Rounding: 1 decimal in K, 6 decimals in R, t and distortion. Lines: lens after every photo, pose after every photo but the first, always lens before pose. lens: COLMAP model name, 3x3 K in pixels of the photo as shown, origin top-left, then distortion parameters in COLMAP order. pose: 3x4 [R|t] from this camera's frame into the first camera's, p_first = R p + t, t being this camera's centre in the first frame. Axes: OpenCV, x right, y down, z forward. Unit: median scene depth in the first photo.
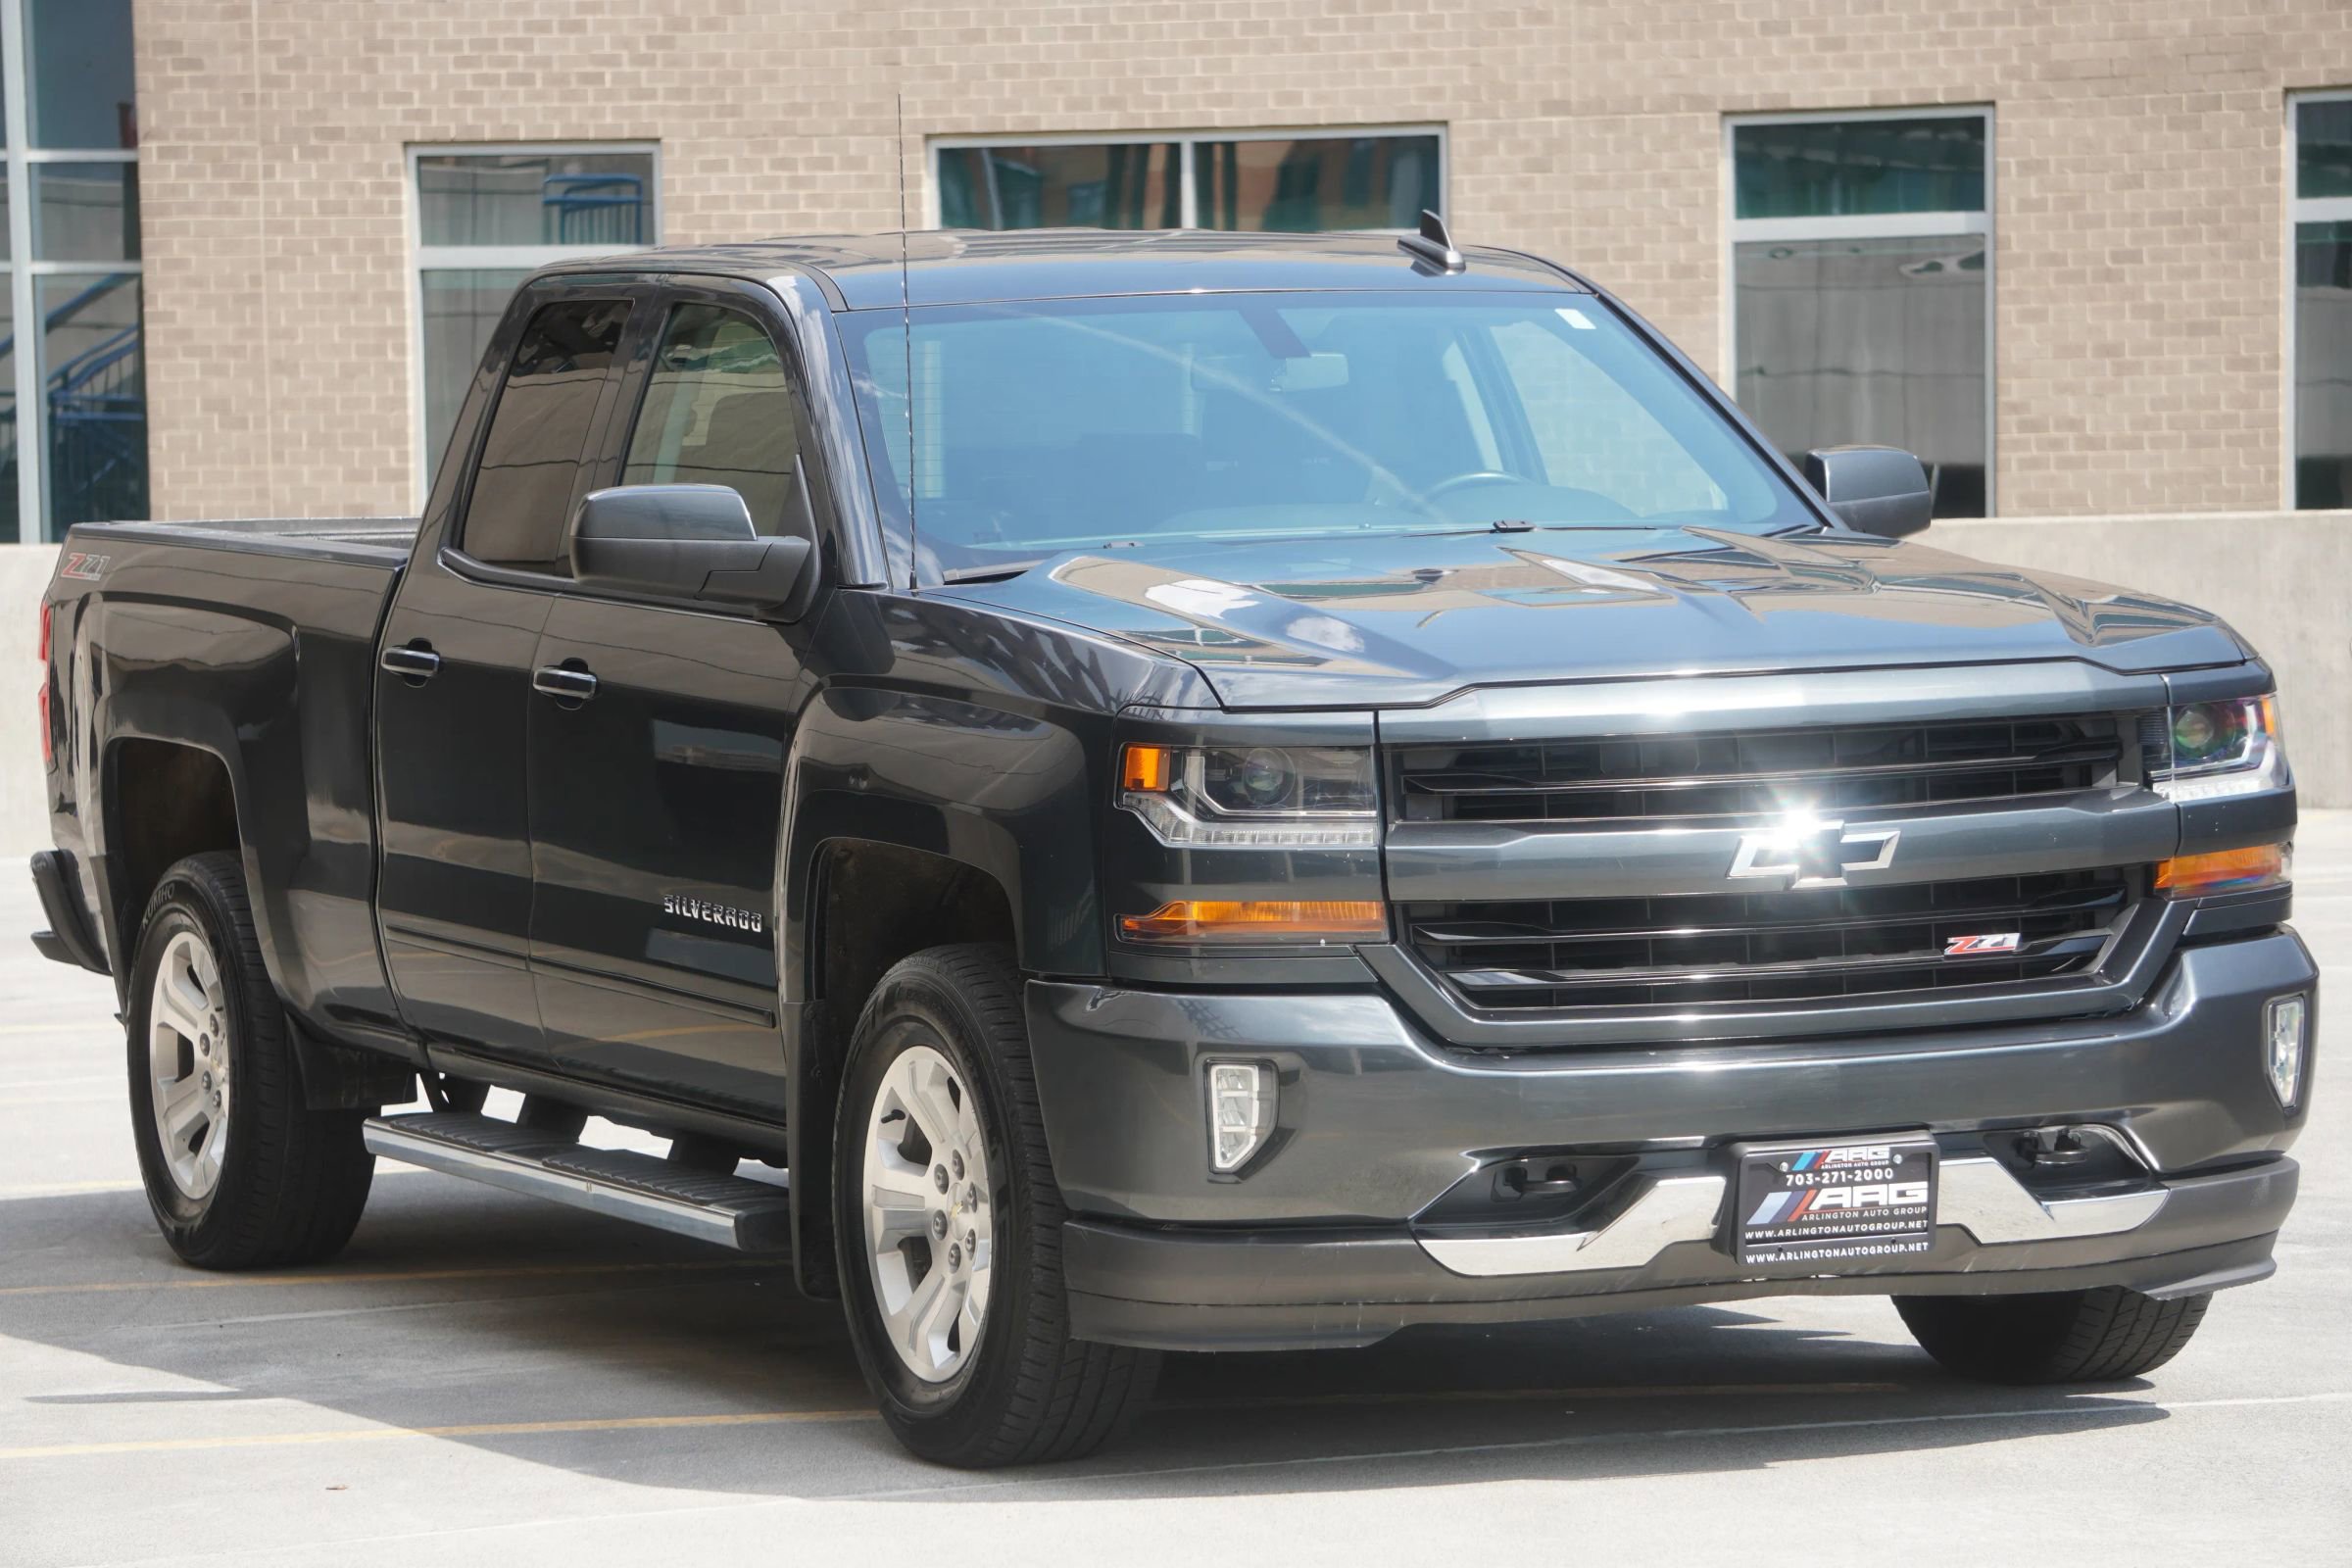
lens RADIAL K [[7173.7, 0, 1176.0], [0, 7173.7, 784.0], [0, 0, 1]] dist [0.488122, 3.979132]
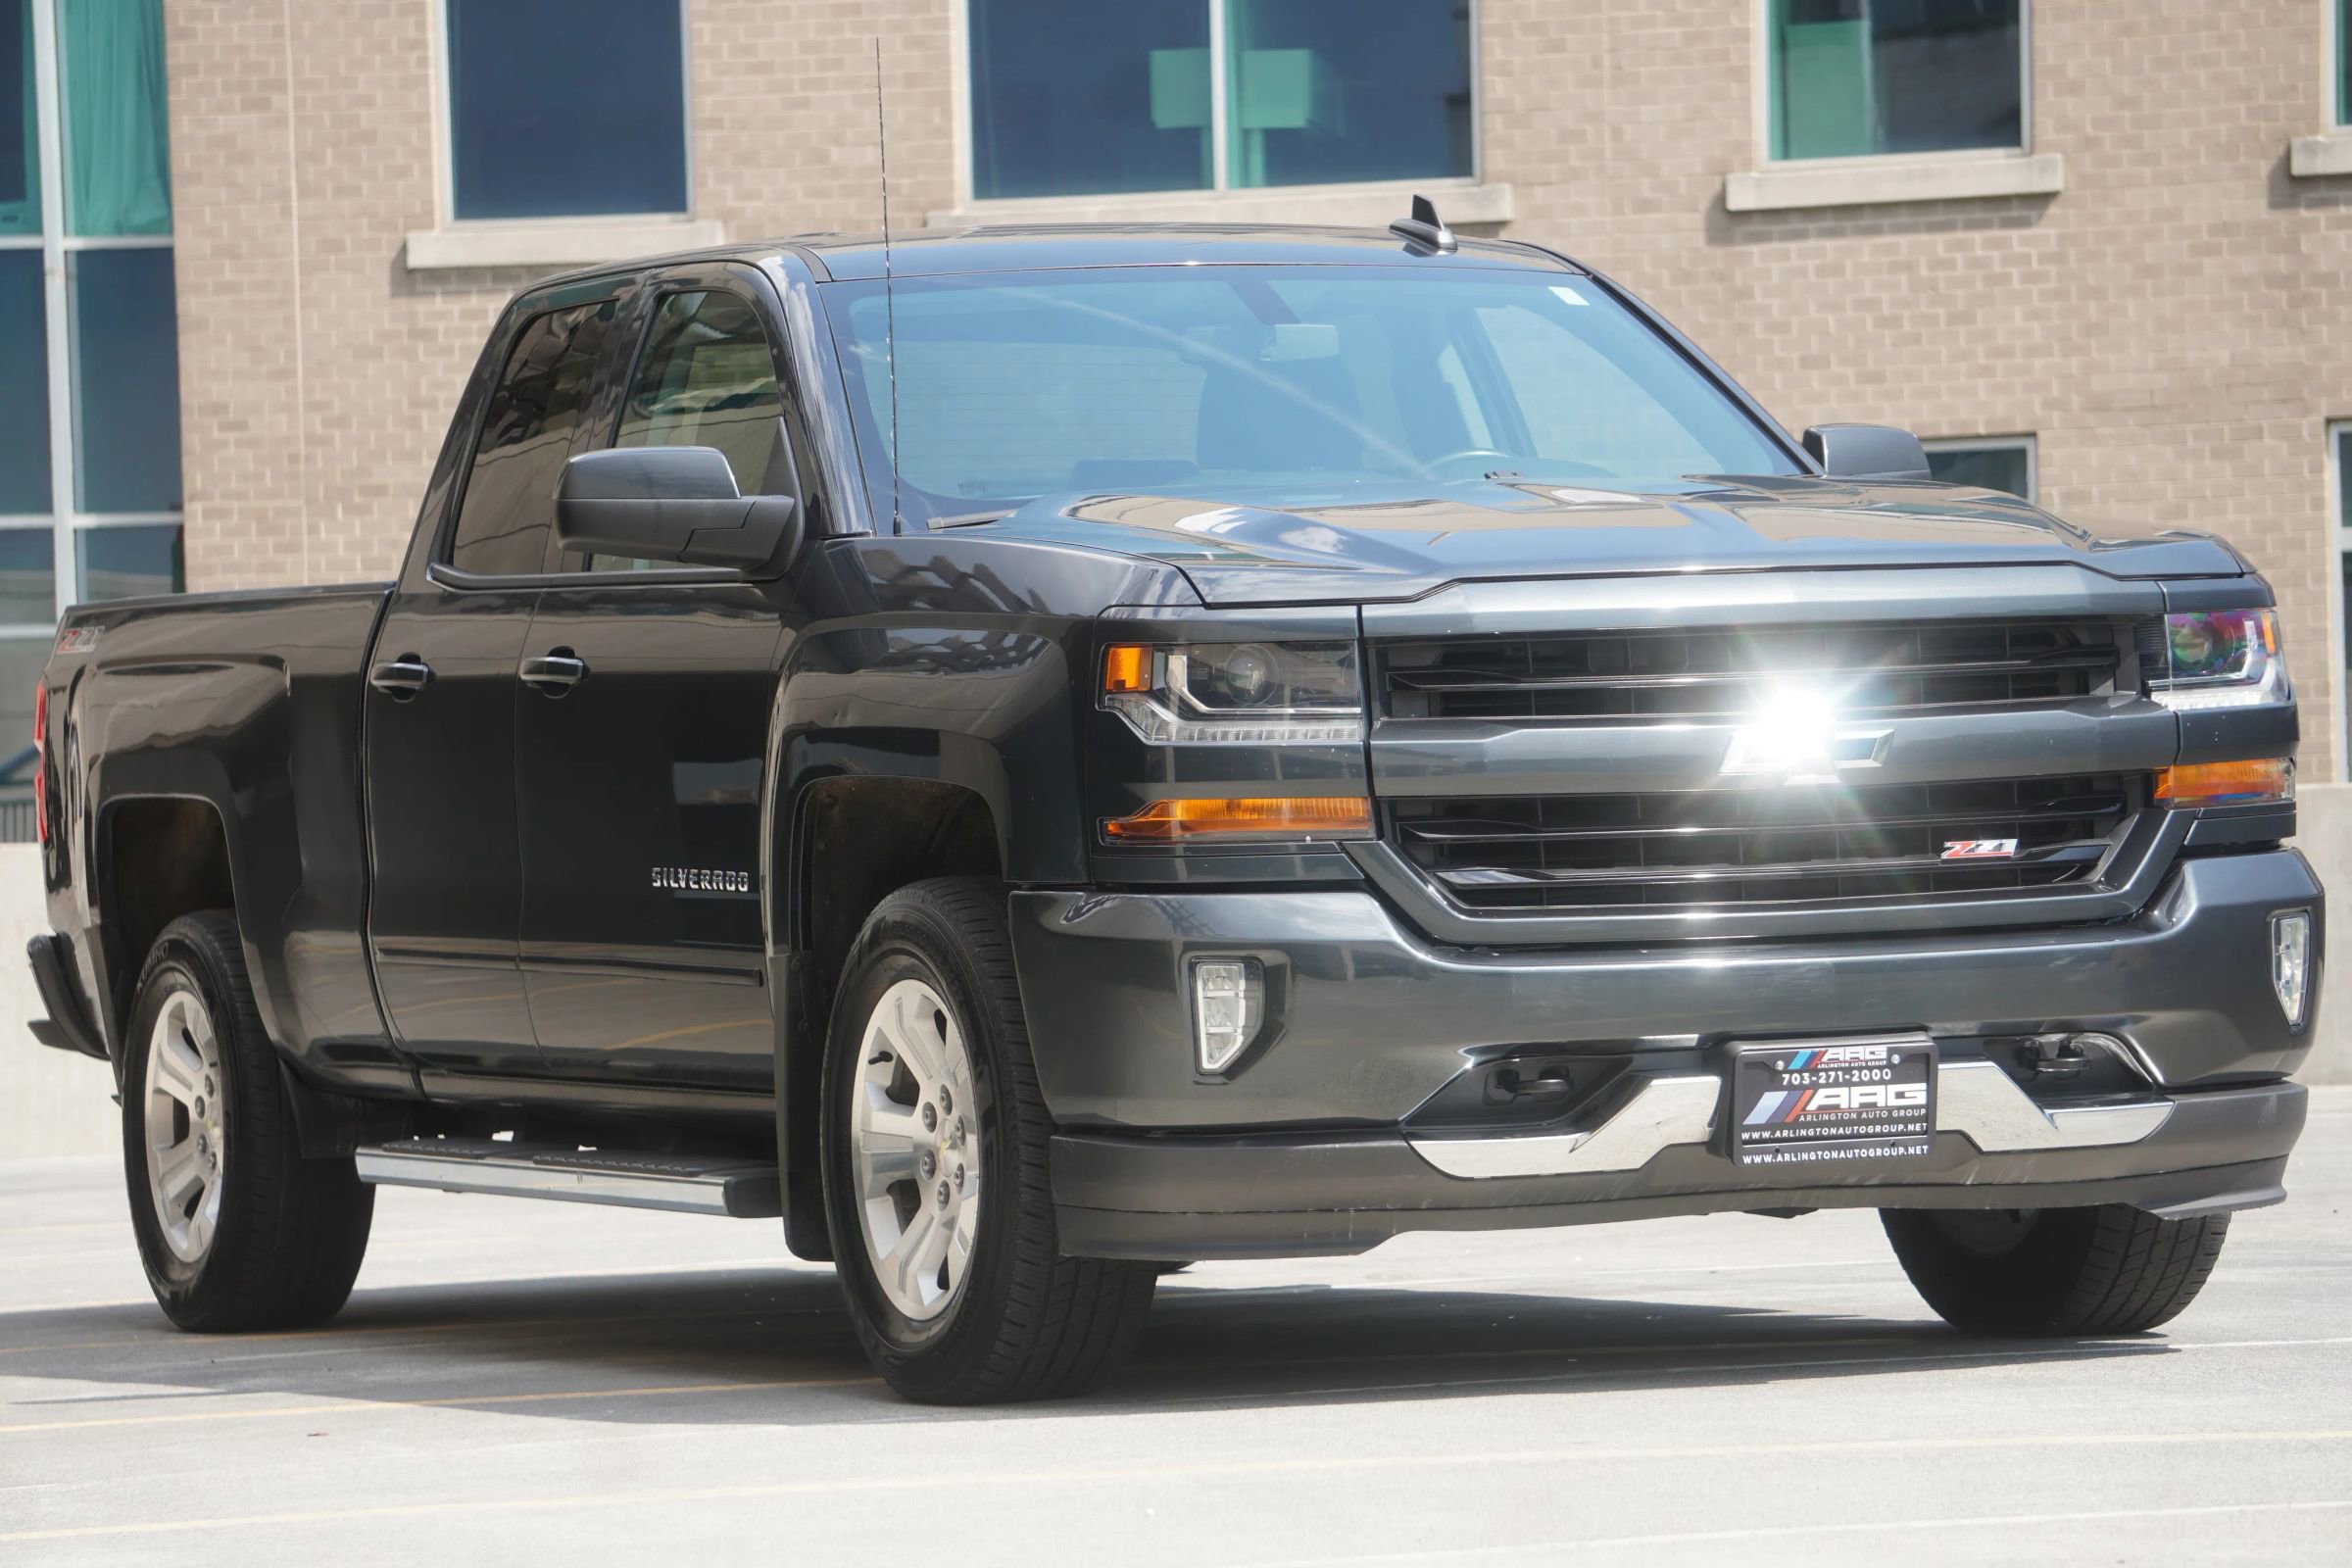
lens RADIAL K [[7214.3, 0, 1176.0], [0, 7214.3, 784.0], [0, 0, 1]] dist [0.551047, 2.207433]
pose [[0.999898, -0.012385, -0.007078, 0.008896], [0.011990, 0.998505, -0.053332, 0.063513], [0.007728, 0.053242, 0.998552, 0.007863]]
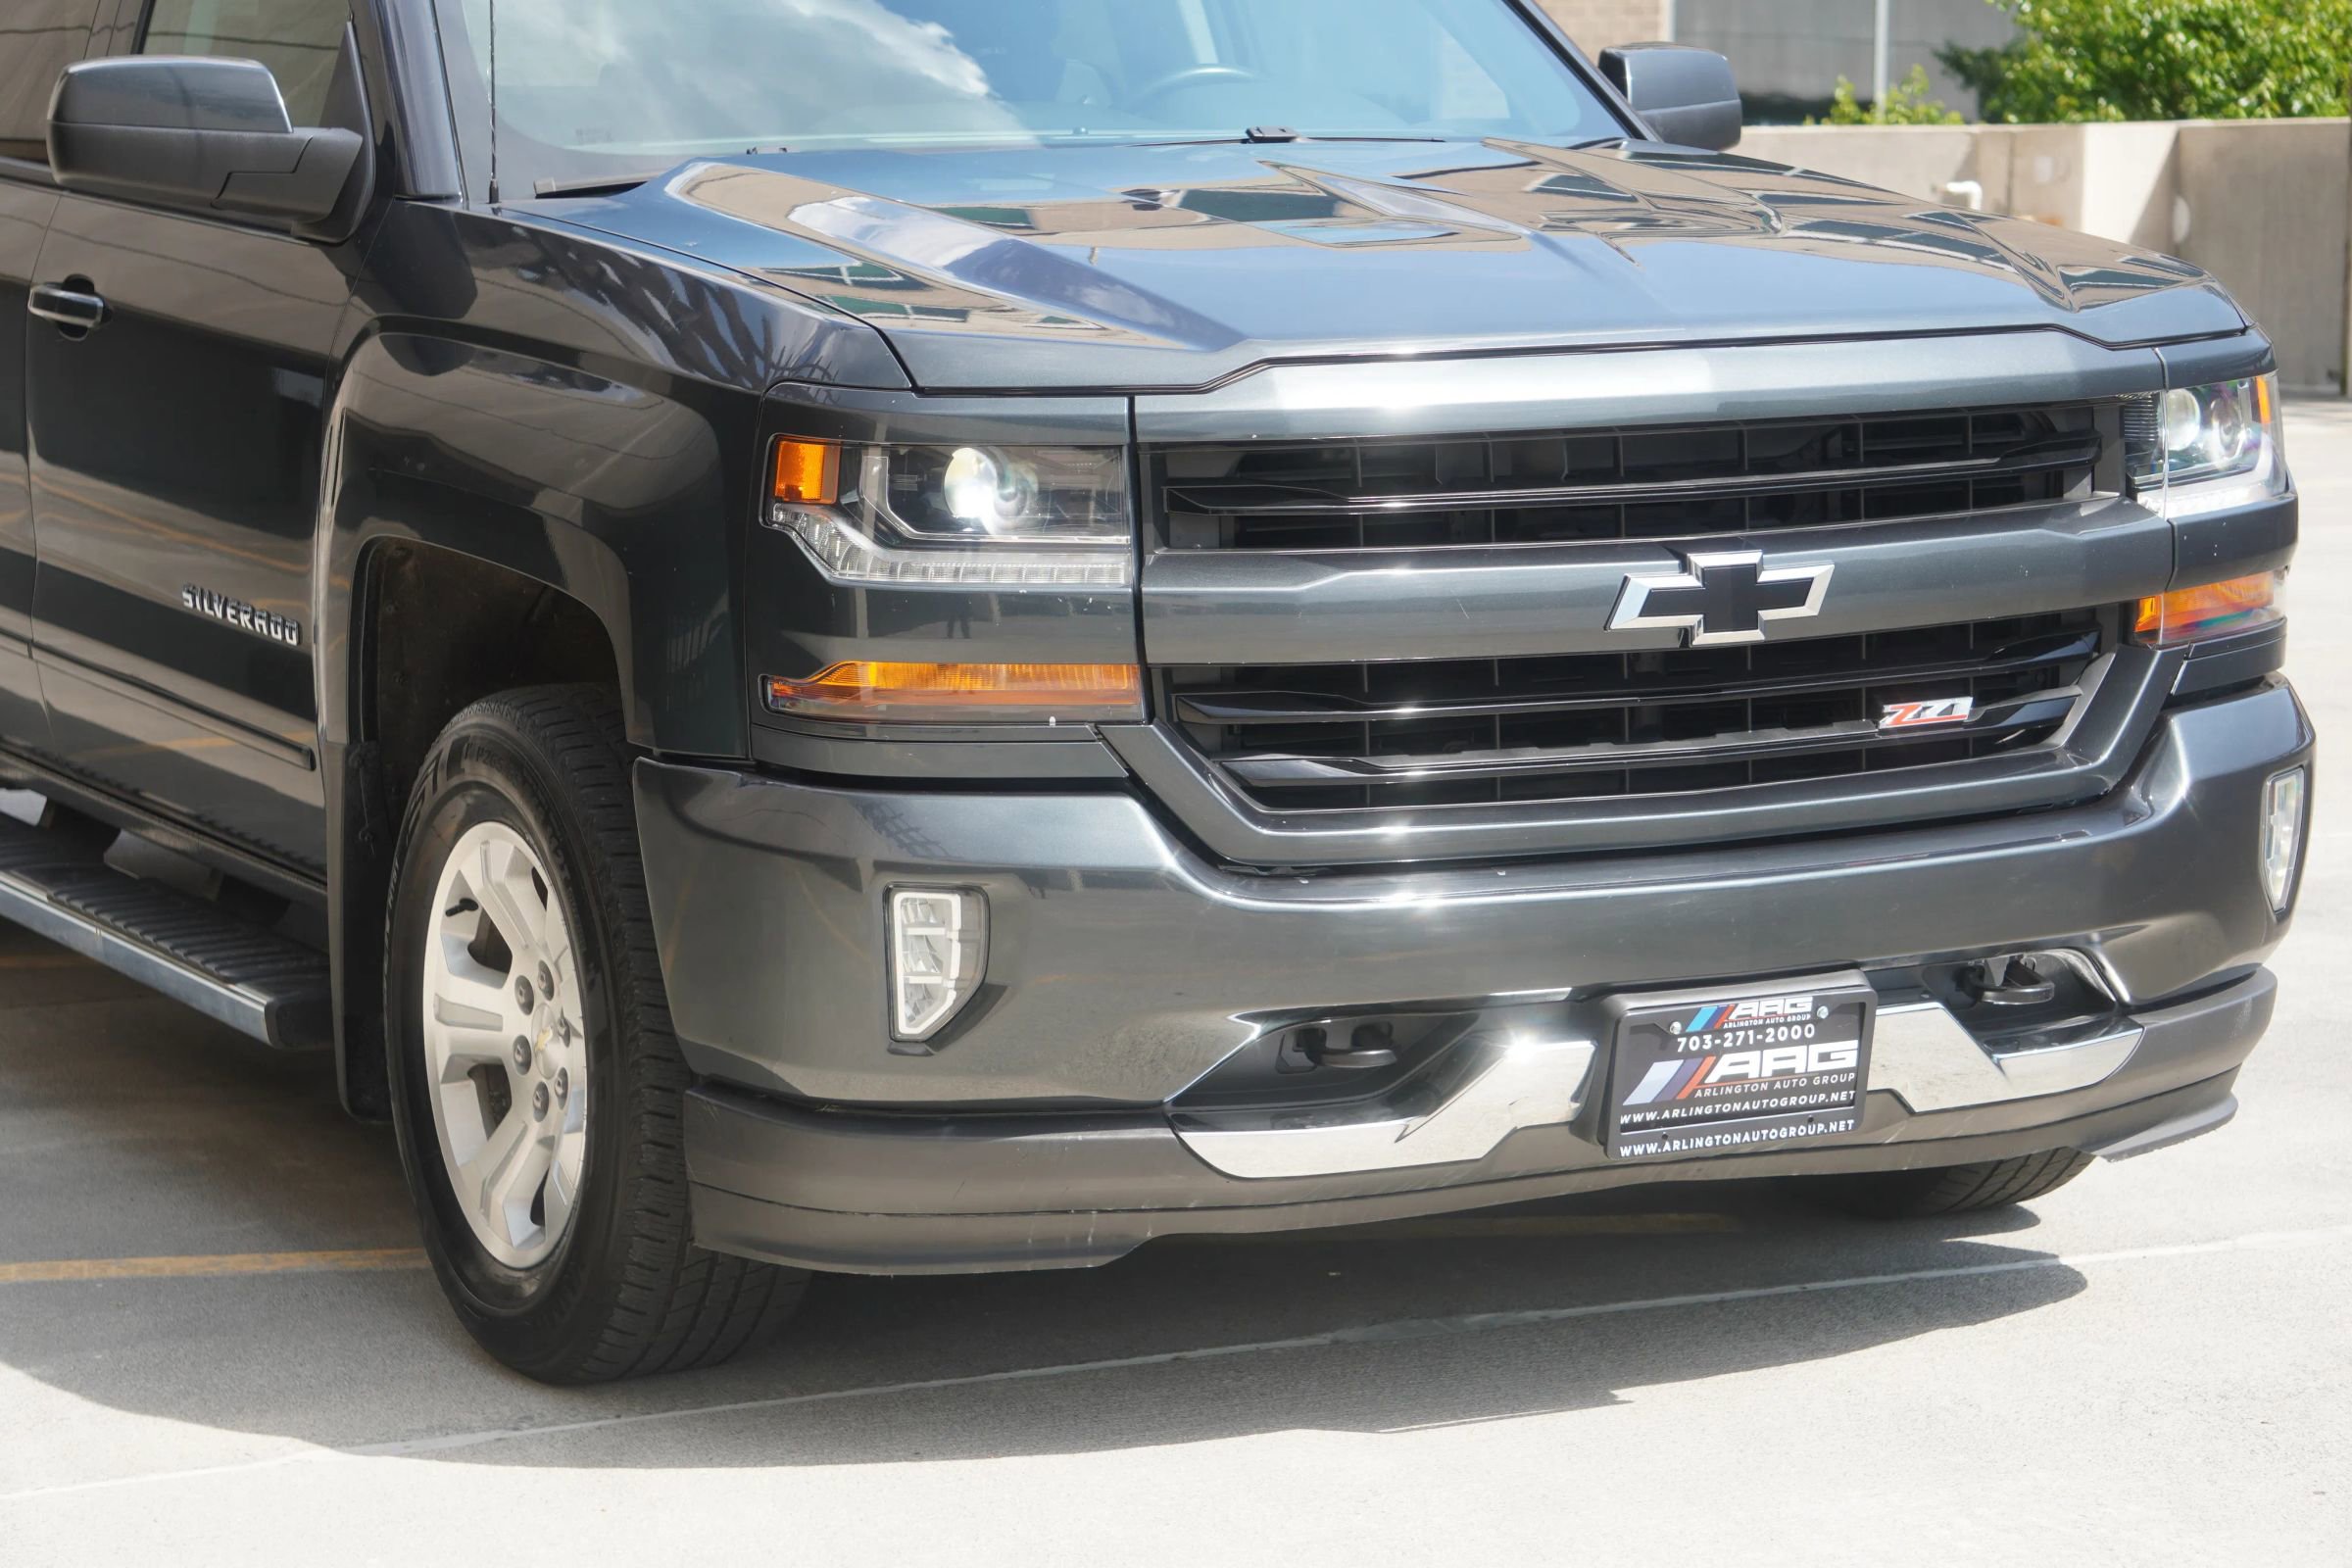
lens RADIAL K [[5402.5, 0, 1176.0], [0, 5402.5, 784.0], [0, 0, 1]] dist [0.166145, 0.747574]
pose [[0.997484, 0.008985, 0.070322, -0.004705], [-0.014955, 0.996283, 0.084830, -0.016463], [-0.069299, -0.085668, 0.993911, 0.439439]]
